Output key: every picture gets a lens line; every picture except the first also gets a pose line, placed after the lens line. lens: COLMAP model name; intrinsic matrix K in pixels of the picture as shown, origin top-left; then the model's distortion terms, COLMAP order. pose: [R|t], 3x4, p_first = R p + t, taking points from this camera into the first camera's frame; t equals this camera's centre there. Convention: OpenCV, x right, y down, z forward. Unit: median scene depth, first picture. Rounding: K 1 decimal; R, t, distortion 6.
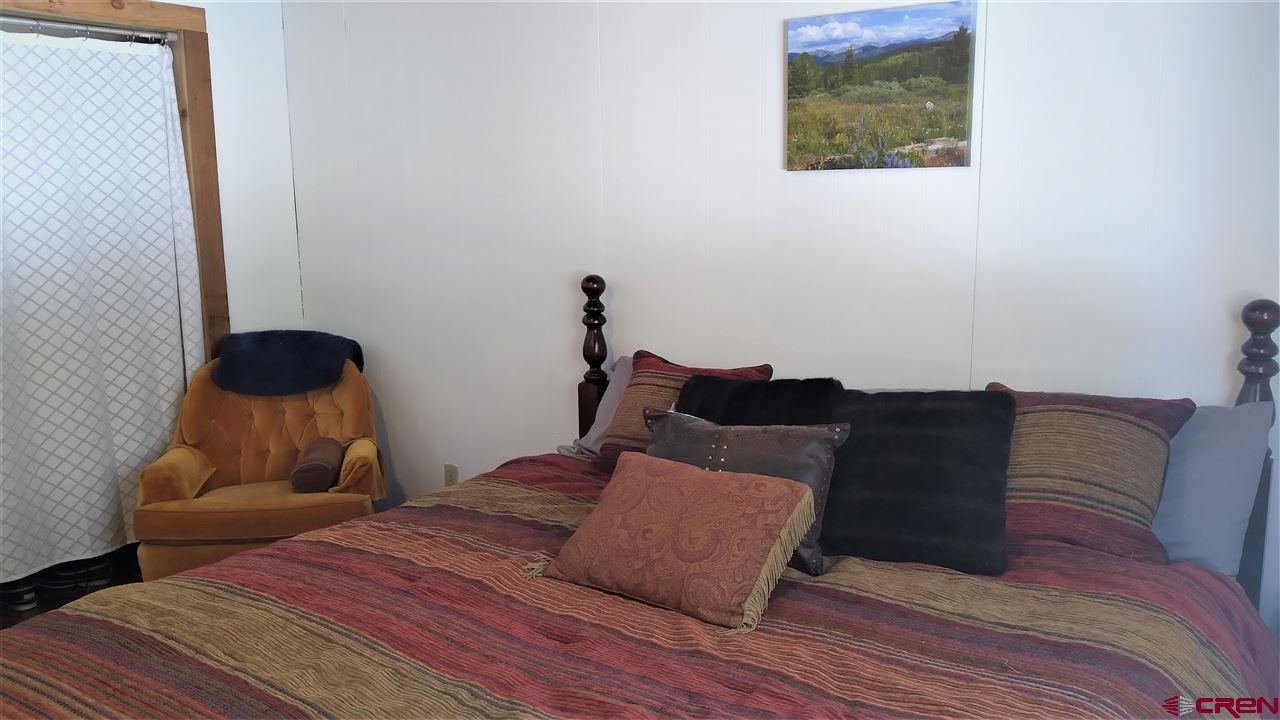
lens RADIAL K [[1001.2, 0, 641.1], [0, 1001.2, 350.5], [0, 0, 1]] dist [-0.011202, -0.012061]
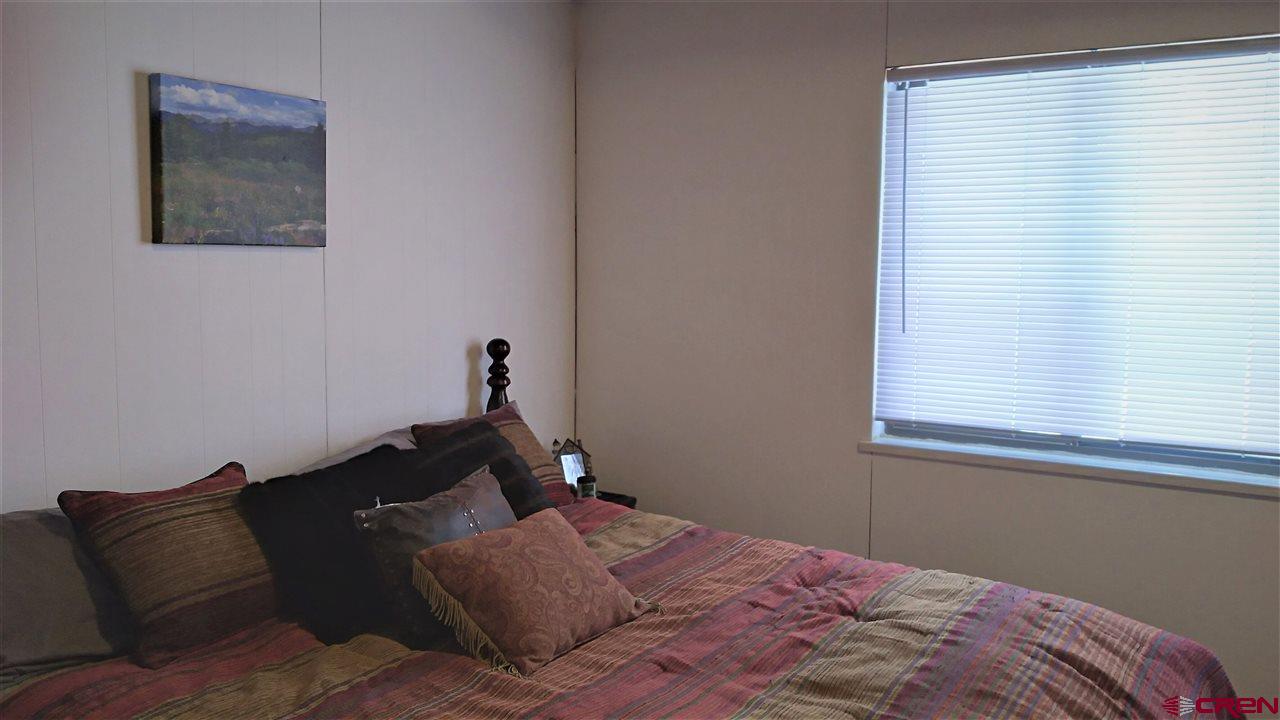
lens RADIAL K [[1001.2, 0, 641.9], [0, 1001.2, 365.1], [0, 0, 1]] dist [-0.011202, -0.012061]
pose [[-0.041782, -0.072215, 0.996514, -0.785919], [0.178291, 0.980837, 0.078554, -0.076563], [-0.983090, 0.180952, -0.028106, 0.682667]]
